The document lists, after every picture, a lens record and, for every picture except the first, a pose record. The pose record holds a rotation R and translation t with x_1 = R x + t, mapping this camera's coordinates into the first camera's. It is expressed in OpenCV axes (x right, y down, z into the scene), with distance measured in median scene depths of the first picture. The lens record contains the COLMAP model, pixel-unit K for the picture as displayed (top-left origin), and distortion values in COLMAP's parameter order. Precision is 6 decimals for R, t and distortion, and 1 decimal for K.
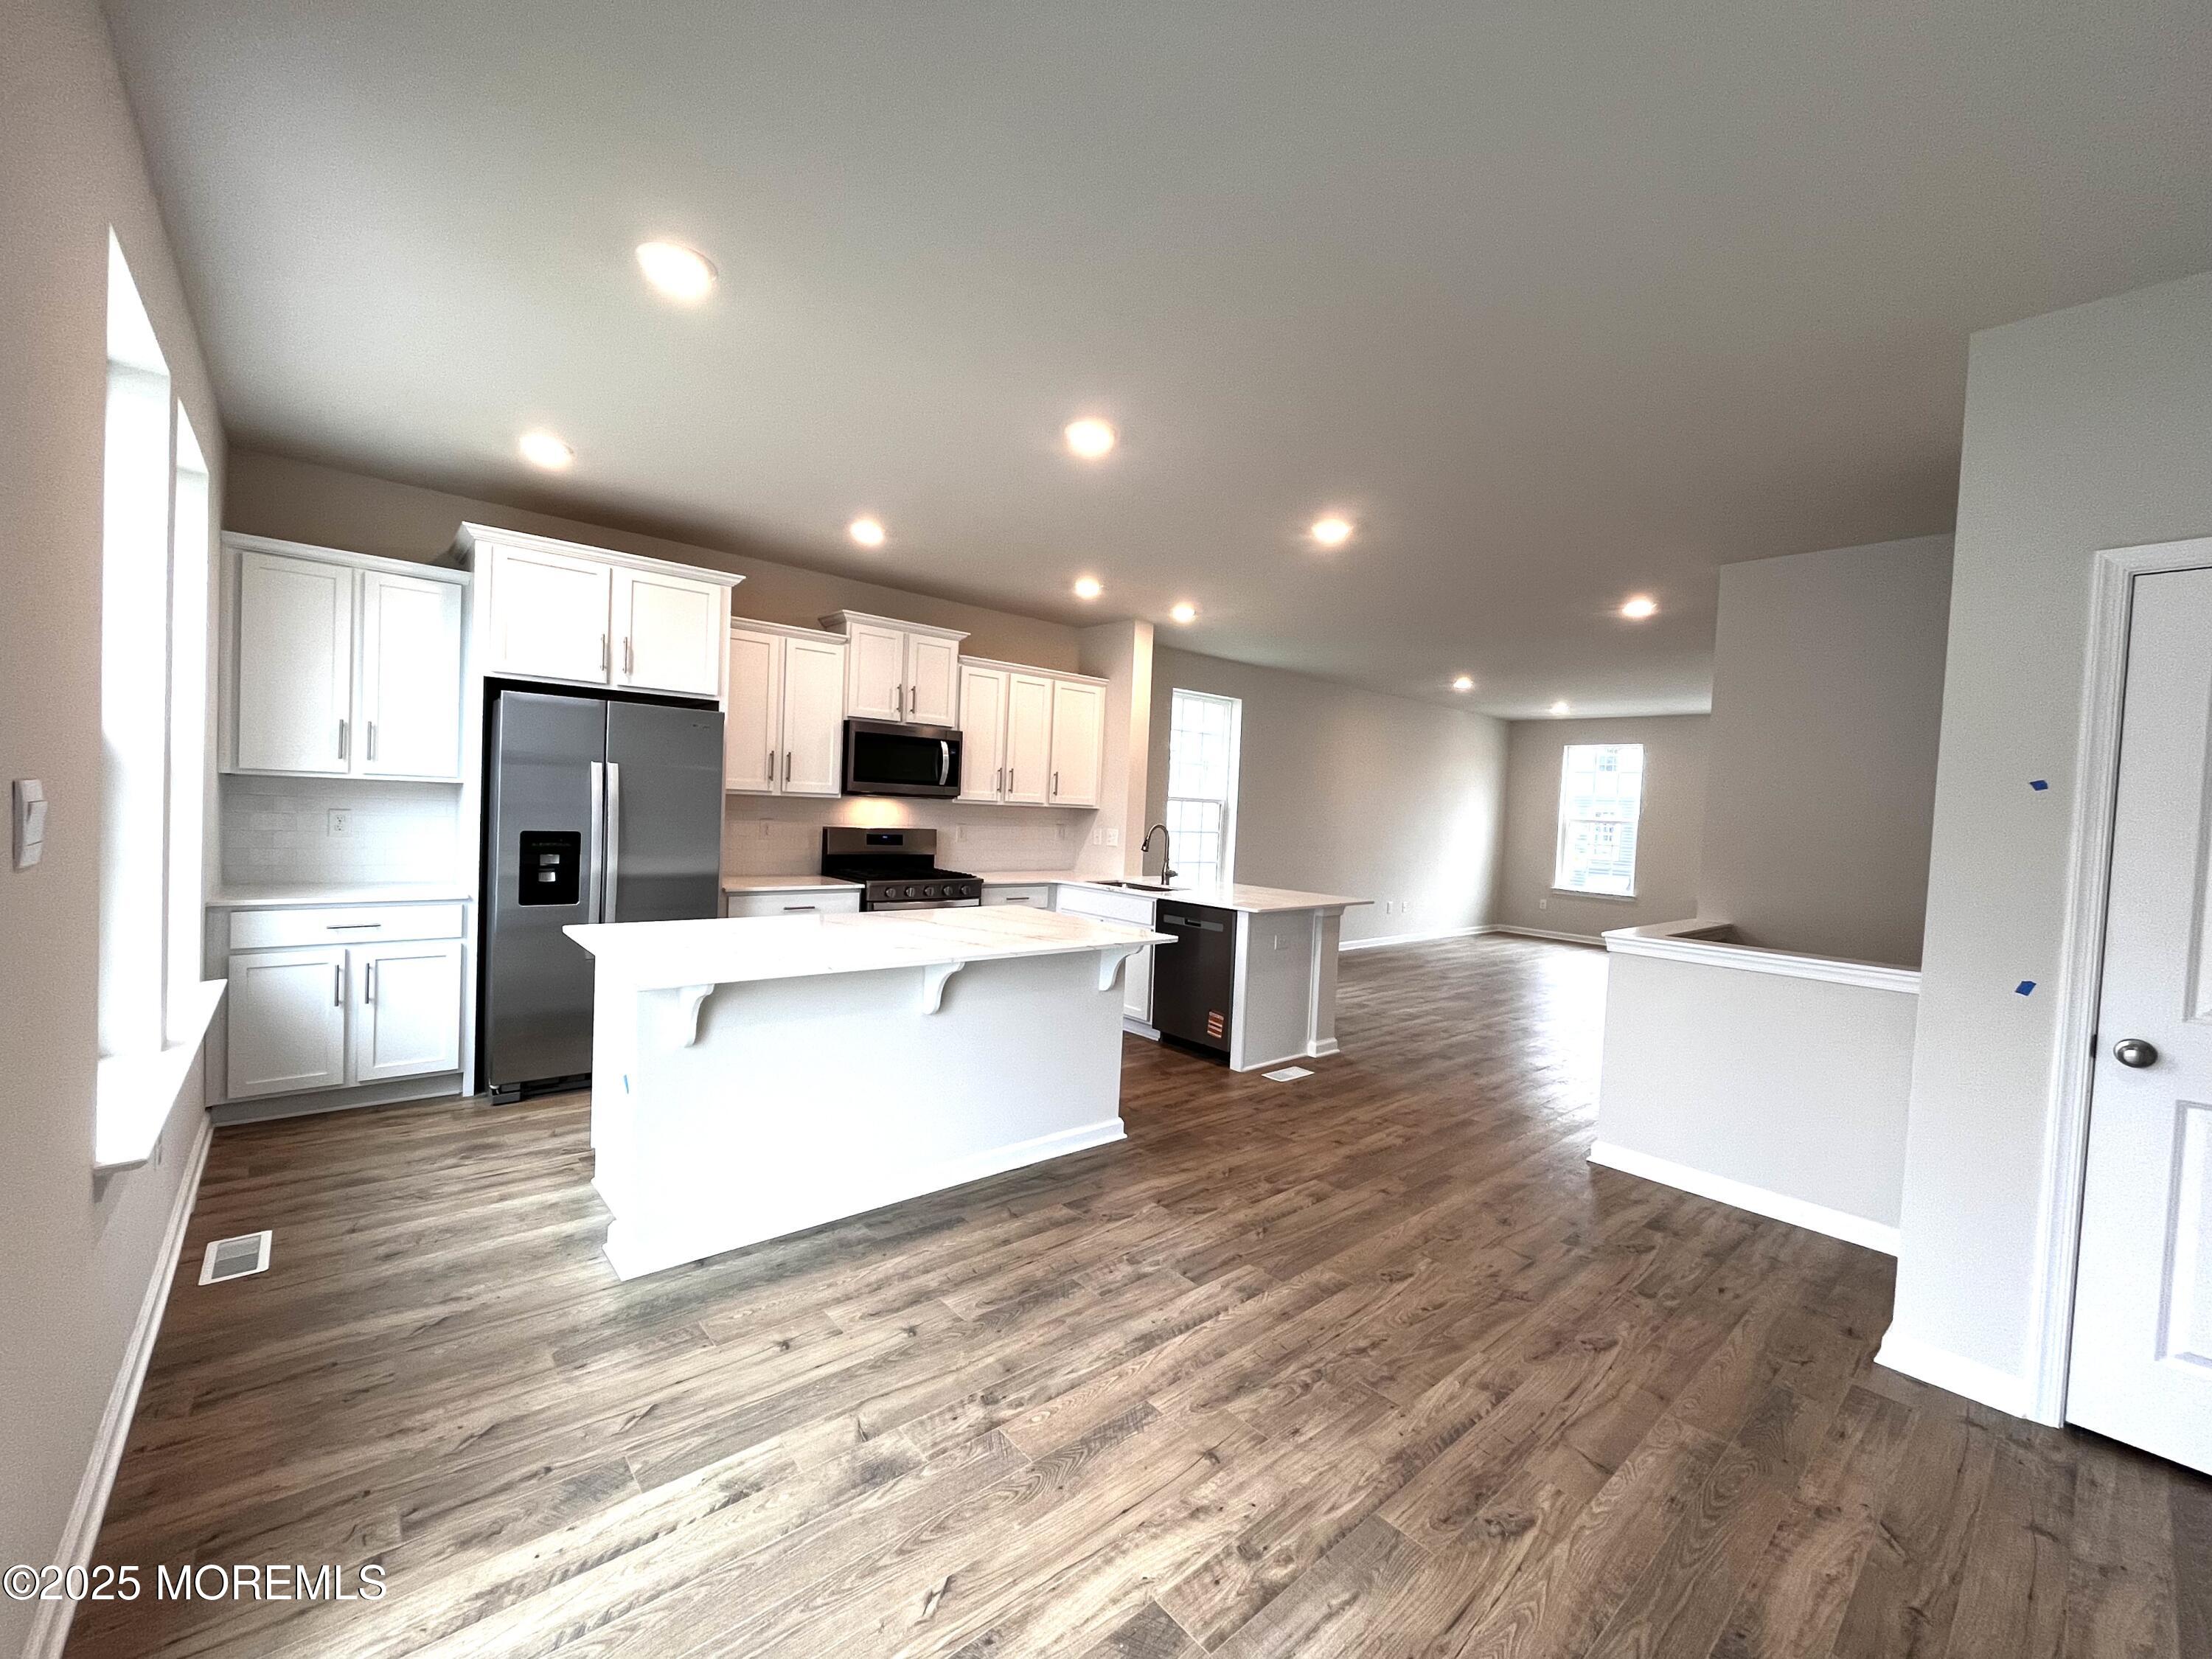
lens RADIAL K [[897.1, 0, 1099.5], [0, 897.1, 833.7], [0, 0, 1]] dist [-0.001215, -0.000243]
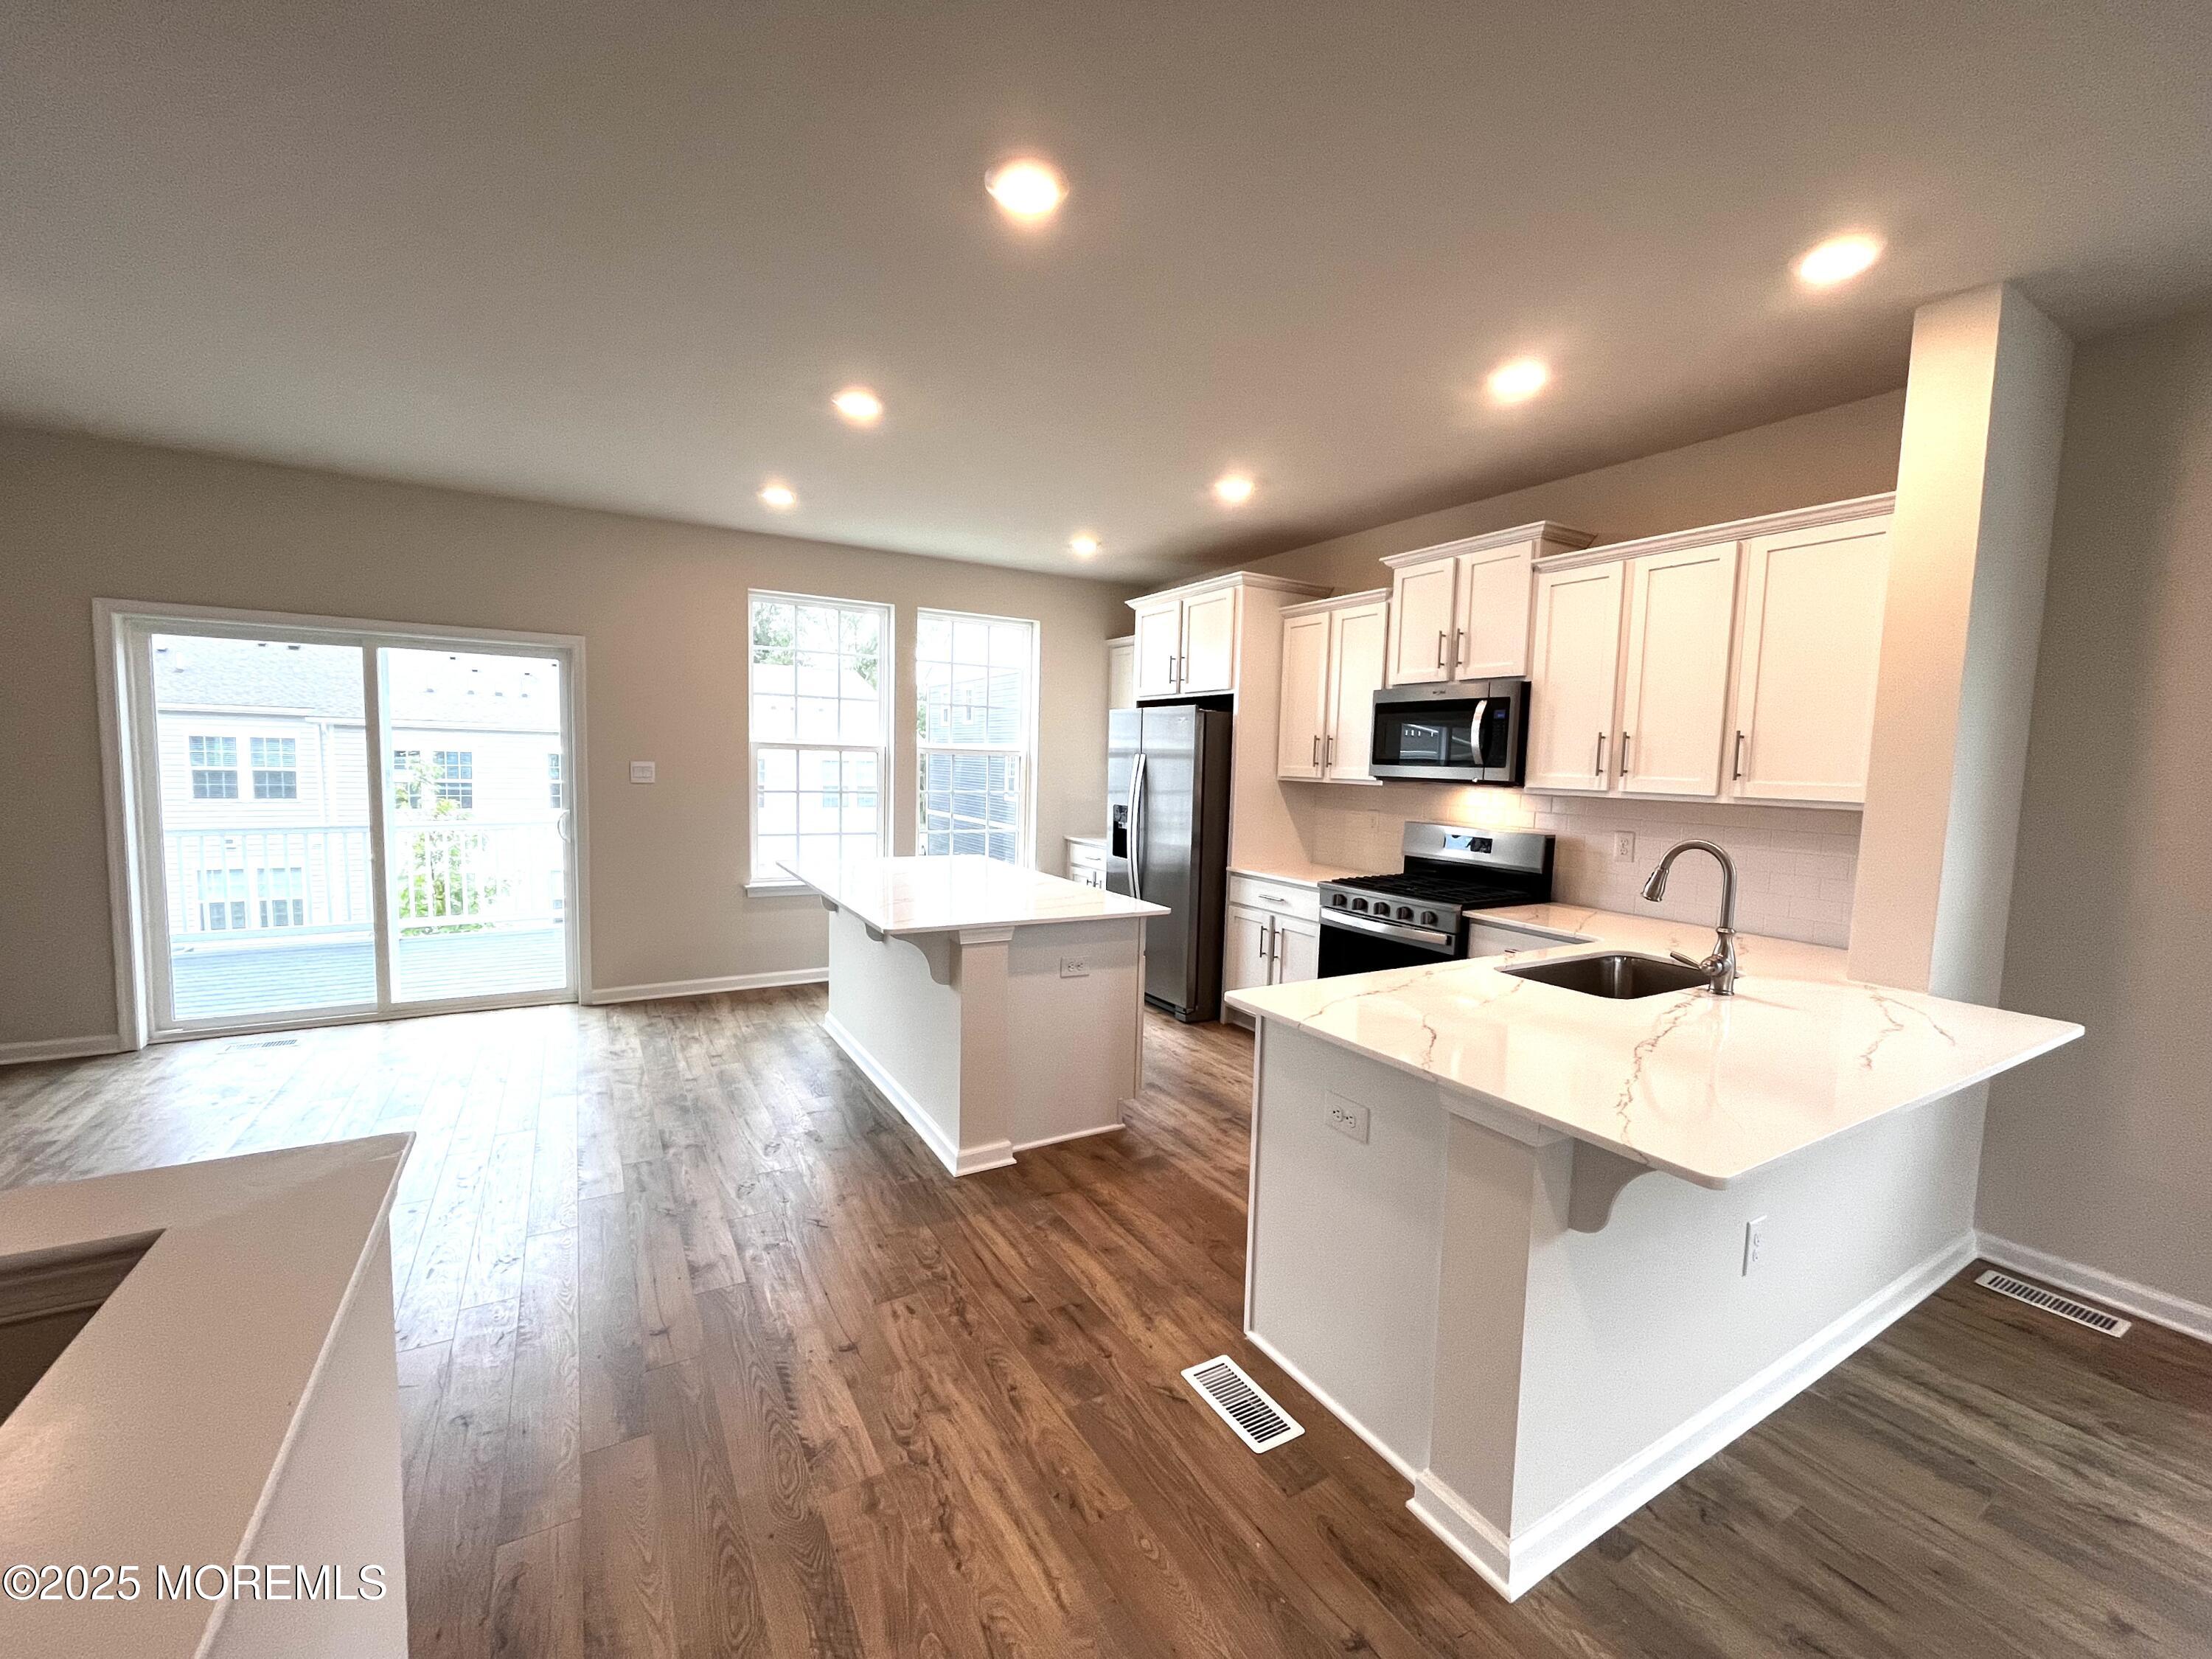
lens RADIAL K [[897.1, 0, 1099.5], [0, 897.1, 833.7], [0, 0, 1]] dist [-0.001215, -0.000243]
pose [[-0.178641, 0.025818, -0.983575, 0.708702], [-0.075841, 0.996320, 0.039927, -0.011628], [0.980987, 0.081728, -0.176026, 1.108696]]
